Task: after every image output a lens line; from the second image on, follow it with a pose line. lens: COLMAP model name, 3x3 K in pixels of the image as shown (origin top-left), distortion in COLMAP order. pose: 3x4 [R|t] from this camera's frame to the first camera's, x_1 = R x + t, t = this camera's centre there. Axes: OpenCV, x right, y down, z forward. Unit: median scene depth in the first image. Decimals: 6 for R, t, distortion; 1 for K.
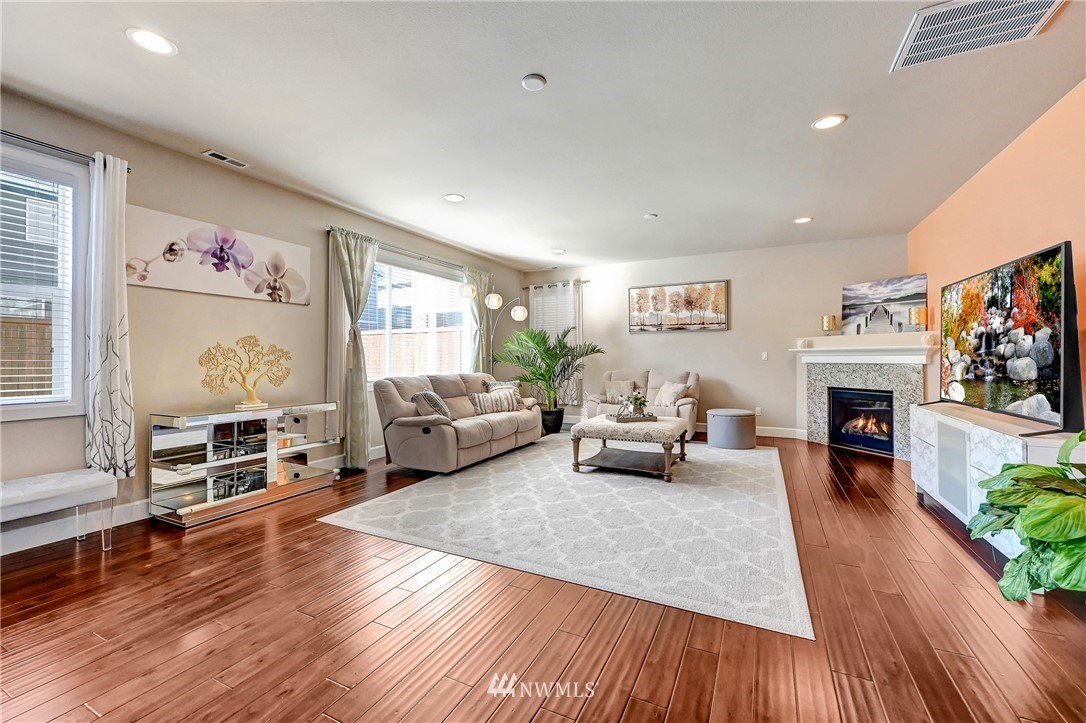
lens RADIAL K [[441.6, 0, 542.9], [0, 441.6, 354.7], [0, 0, 1]] dist [0.000794, 0.001069]
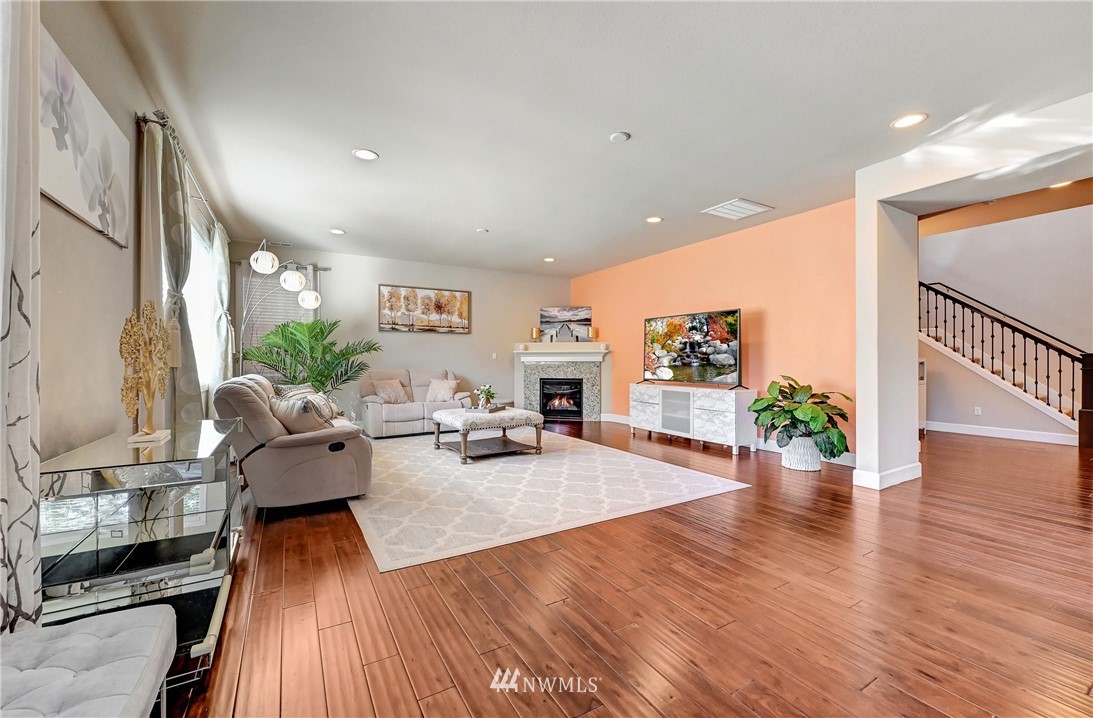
lens RADIAL K [[444.4, 0, 549.2], [0, 444.4, 359.3], [0, 0, 1]] dist [0.000794, 0.001069]
pose [[0.538907, 0.006351, 0.842341, -0.561495], [-0.007638, 0.999967, -0.002653, 0.016077], [-0.842331, -0.005004, 0.538938, 0.219175]]
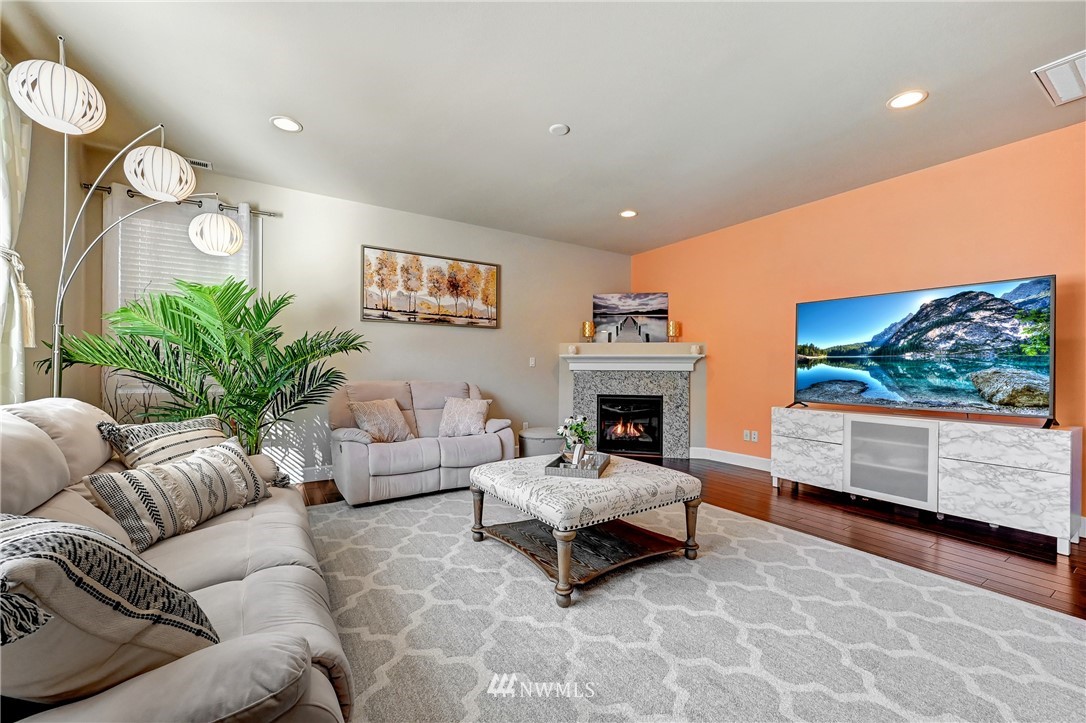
lens RADIAL K [[441.6, 0, 546.0], [0, 441.6, 367.5], [0, 0, 1]] dist [0.000794, 0.001069]
pose [[0.502651, 0.009312, 0.864439, -0.265156], [-0.015382, 0.999880, -0.001826, 0.017147], [-0.864353, -0.012379, 0.502734, 0.637575]]
